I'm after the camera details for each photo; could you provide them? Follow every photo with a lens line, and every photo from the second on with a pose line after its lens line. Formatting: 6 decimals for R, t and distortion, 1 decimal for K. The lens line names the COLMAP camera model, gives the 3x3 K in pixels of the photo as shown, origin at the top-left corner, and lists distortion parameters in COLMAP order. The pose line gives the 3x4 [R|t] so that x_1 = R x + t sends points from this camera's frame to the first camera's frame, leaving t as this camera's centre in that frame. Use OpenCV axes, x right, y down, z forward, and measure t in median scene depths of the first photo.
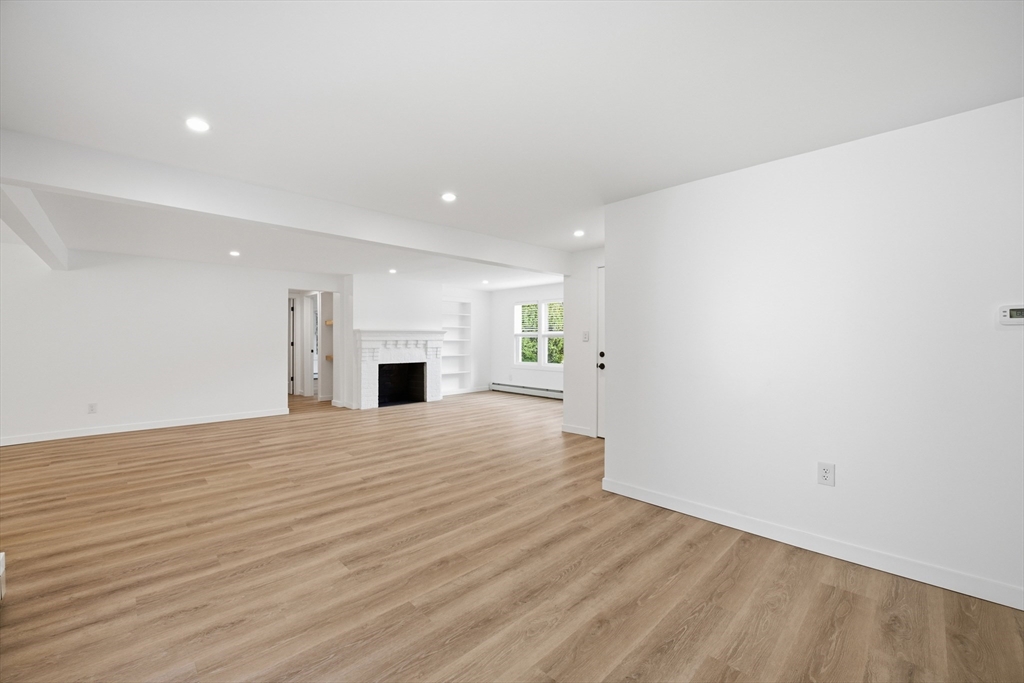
lens RADIAL K [[413.6, 0, 512.1], [0, 413.6, 338.5], [0, 0, 1]] dist [-0.022220, 0.000886]
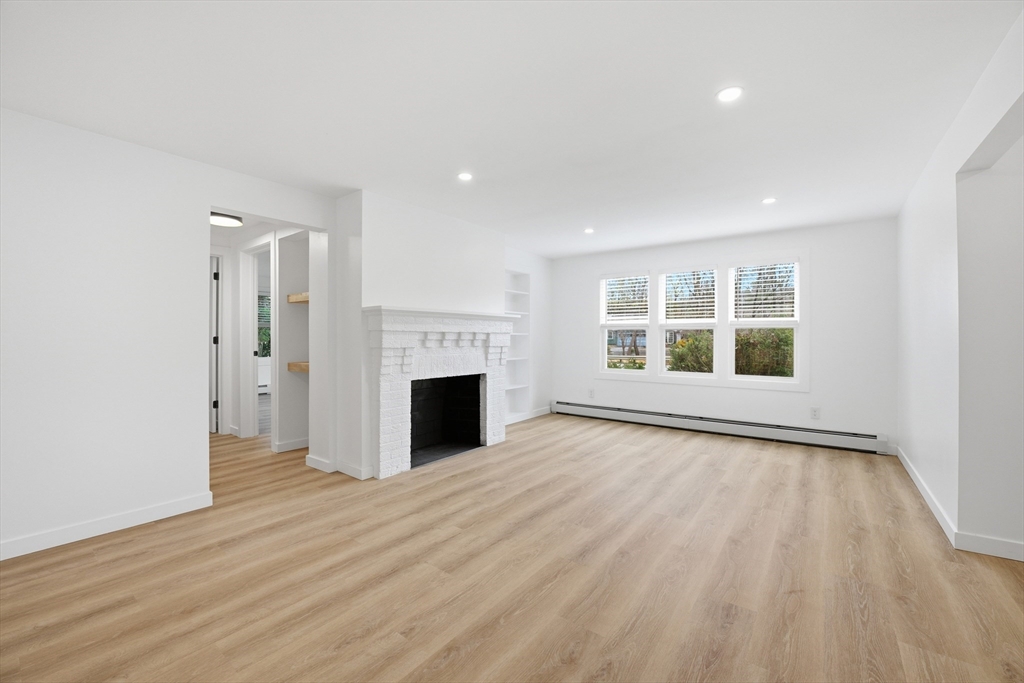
lens RADIAL K [[413.6, 0, 507.6], [0, 413.6, 337.3], [0, 0, 1]] dist [-0.022220, 0.000886]
pose [[0.989918, 0.001888, 0.141629, -0.256611], [-0.001734, 0.999998, -0.001209, 0.010601], [-0.141631, 0.000951, 0.989919, 0.457786]]
